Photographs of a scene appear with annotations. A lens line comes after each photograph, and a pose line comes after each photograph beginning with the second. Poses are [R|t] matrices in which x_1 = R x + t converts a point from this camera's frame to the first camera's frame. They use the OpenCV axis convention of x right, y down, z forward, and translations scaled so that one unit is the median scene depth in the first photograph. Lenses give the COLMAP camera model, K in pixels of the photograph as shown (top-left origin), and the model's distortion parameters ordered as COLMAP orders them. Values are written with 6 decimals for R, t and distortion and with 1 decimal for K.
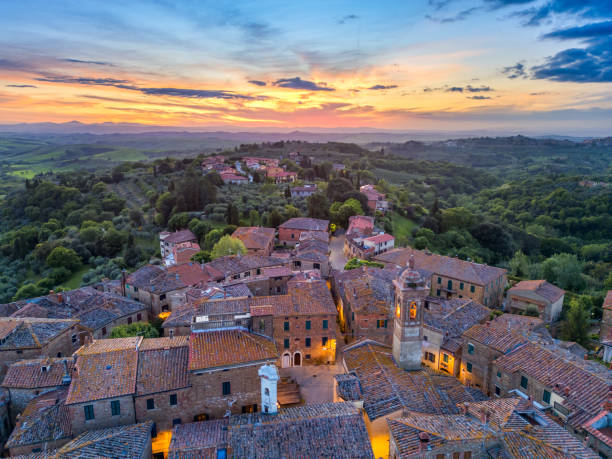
lens RADIAL K [[425.5, 0, 306.0], [0, 425.5, 229.5], [0, 0, 1]] dist [0.095213, -0.104977]
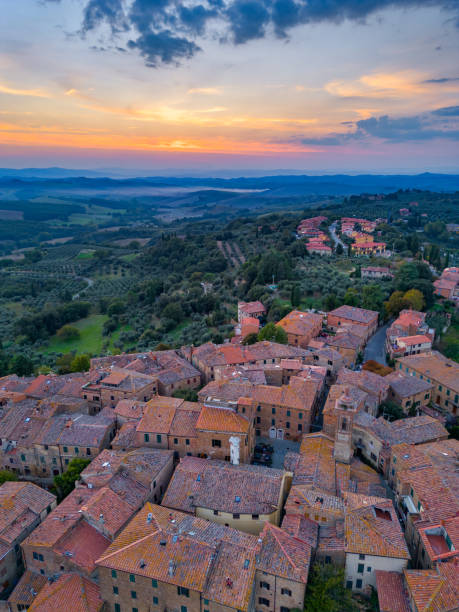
lens RADIAL K [[425.5, 0, 229.5], [0, 425.5, 306.0], [0, 0, 1]] dist [0.095213, -0.104977]
pose [[0.907776, 0.120596, -0.401746, 0.224523], [-0.091110, 0.991602, 0.091790, -0.155439], [0.409442, -0.046721, 0.911139, -0.236628]]
